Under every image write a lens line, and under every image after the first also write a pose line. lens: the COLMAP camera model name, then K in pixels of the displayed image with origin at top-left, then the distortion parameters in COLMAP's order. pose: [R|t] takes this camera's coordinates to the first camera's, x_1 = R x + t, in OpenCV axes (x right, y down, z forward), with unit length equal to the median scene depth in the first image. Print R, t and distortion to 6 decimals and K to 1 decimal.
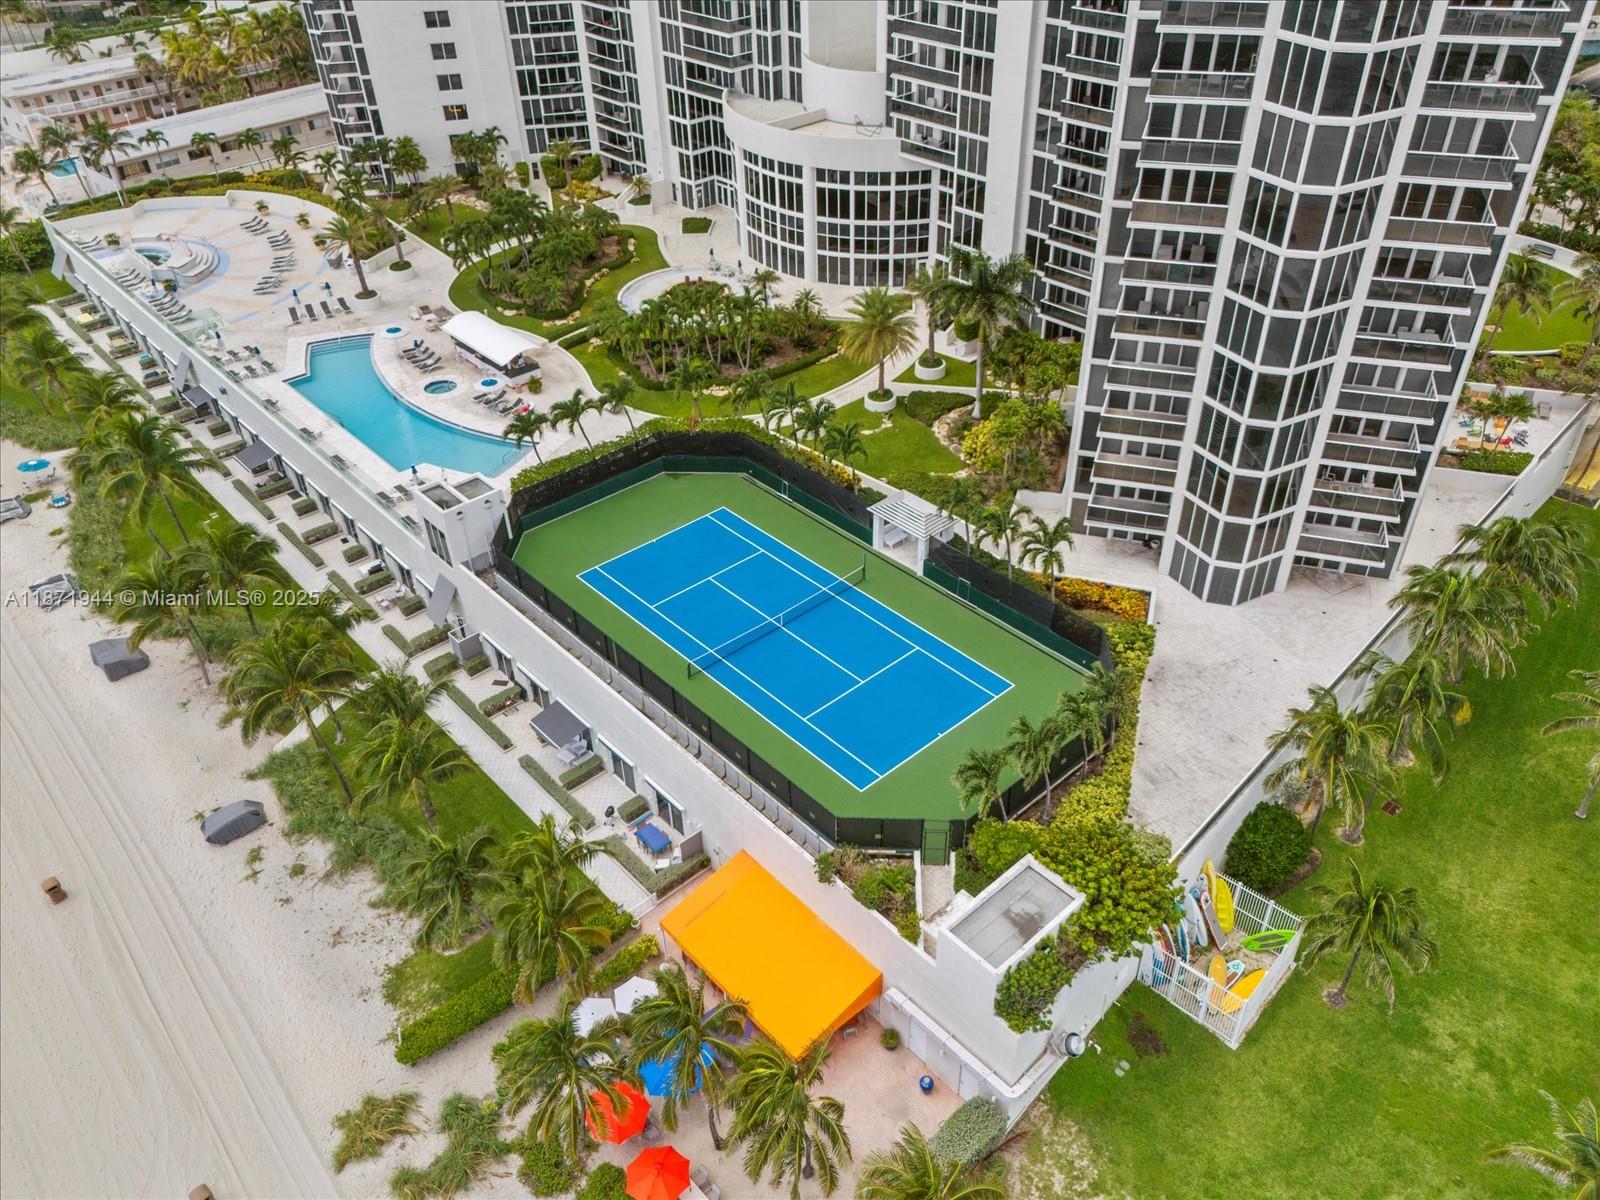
lens RADIAL K [[1171.8, 0, 800.0], [0, 1171.8, 600.0], [0, 0, 1]] dist [0.027596, 0.000693]
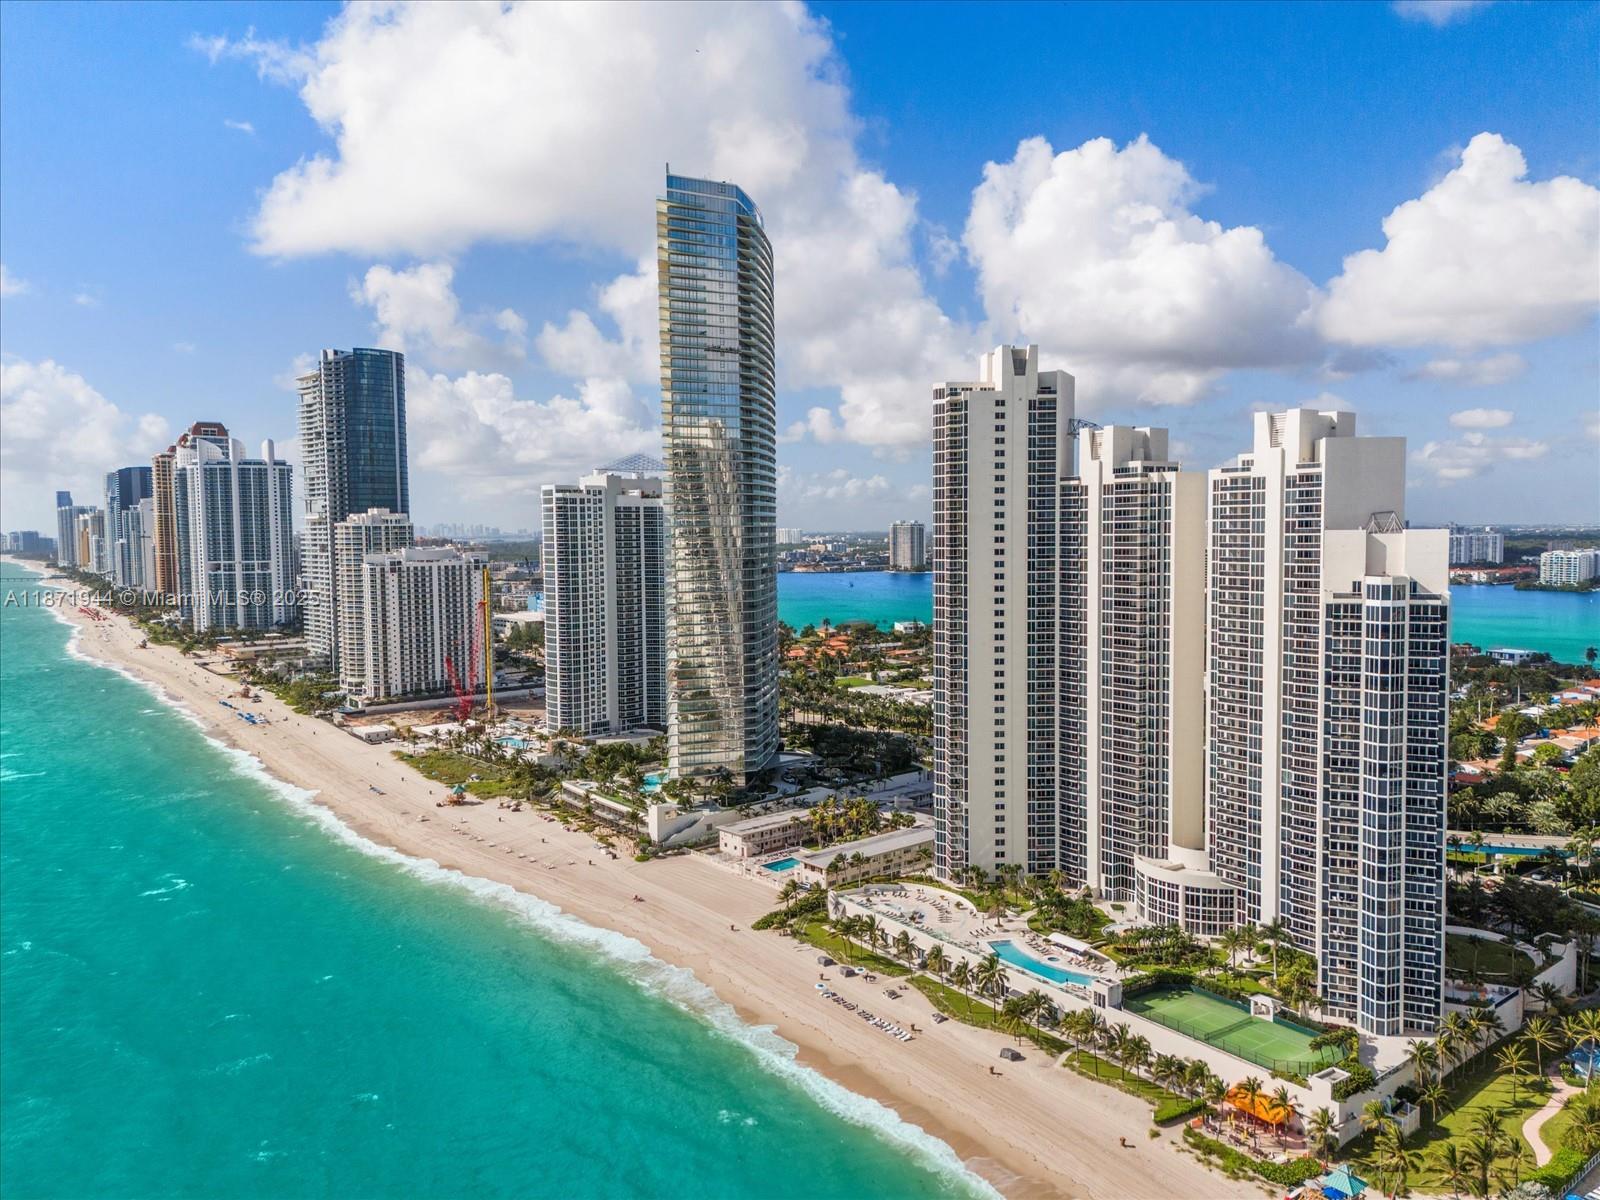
lens RADIAL K [[1171.8, 0, 800.0], [0, 1171.8, 600.0], [0, 0, 1]] dist [0.027596, 0.000693]
pose [[0.992875, 0.023162, -0.116888, -0.515782], [-0.084096, 0.831163, -0.549633, 0.568797], [0.084422, 0.555547, 0.827188, -1.469618]]
